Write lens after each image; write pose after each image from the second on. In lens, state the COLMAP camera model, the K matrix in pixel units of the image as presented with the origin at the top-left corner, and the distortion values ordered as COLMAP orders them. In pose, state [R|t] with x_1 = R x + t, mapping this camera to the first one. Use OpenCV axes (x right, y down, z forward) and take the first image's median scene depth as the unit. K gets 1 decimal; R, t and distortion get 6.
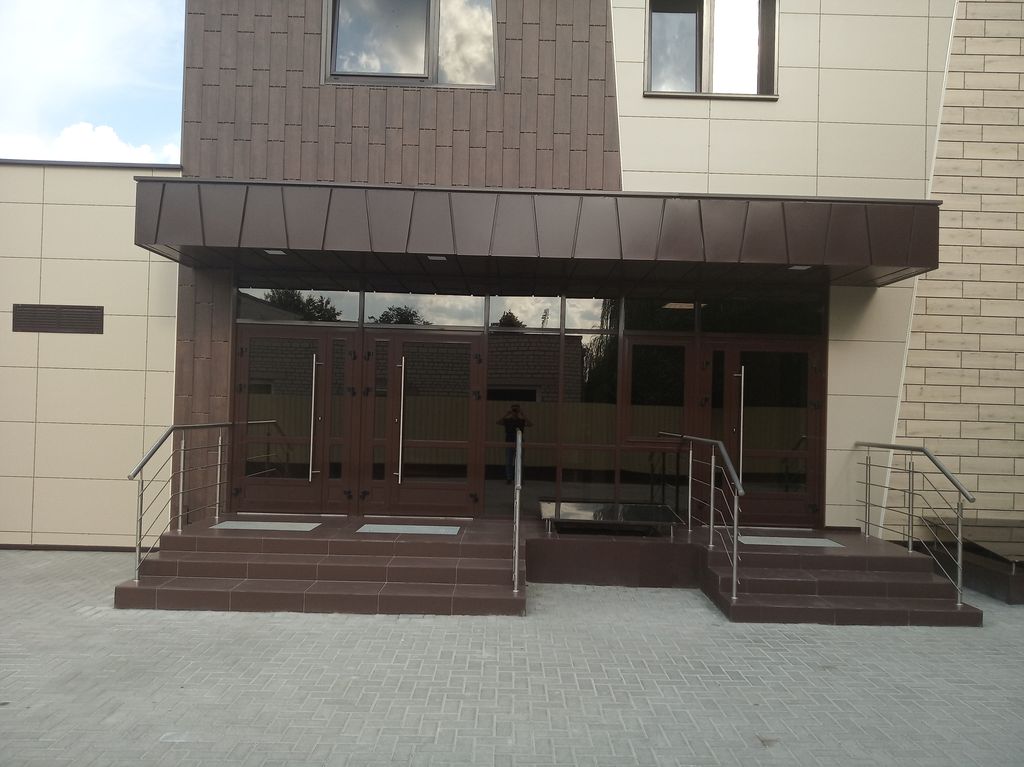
lens RADIAL K [[772.3, 0, 511.6], [0, 772.3, 382.3], [0, 0, 1]] dist [0.004508, 0.003293]
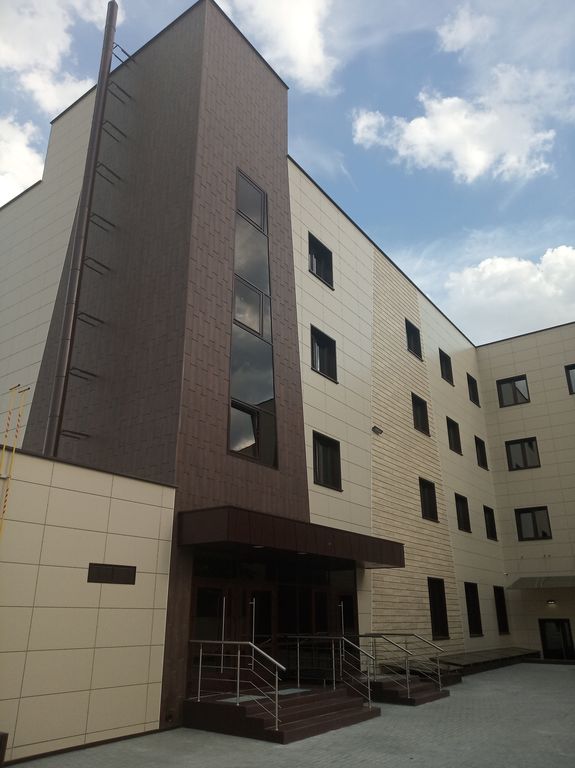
lens RADIAL K [[579.2, 0, 288.3], [0, 579.2, 384.9], [0, 0, 1]] dist [0.004508, 0.003293]
pose [[0.587365, 0.273745, 0.761620, -1.355641], [0.002396, 0.940467, -0.339876, -0.042655], [-0.809318, 0.201456, 0.551742, 0.002012]]
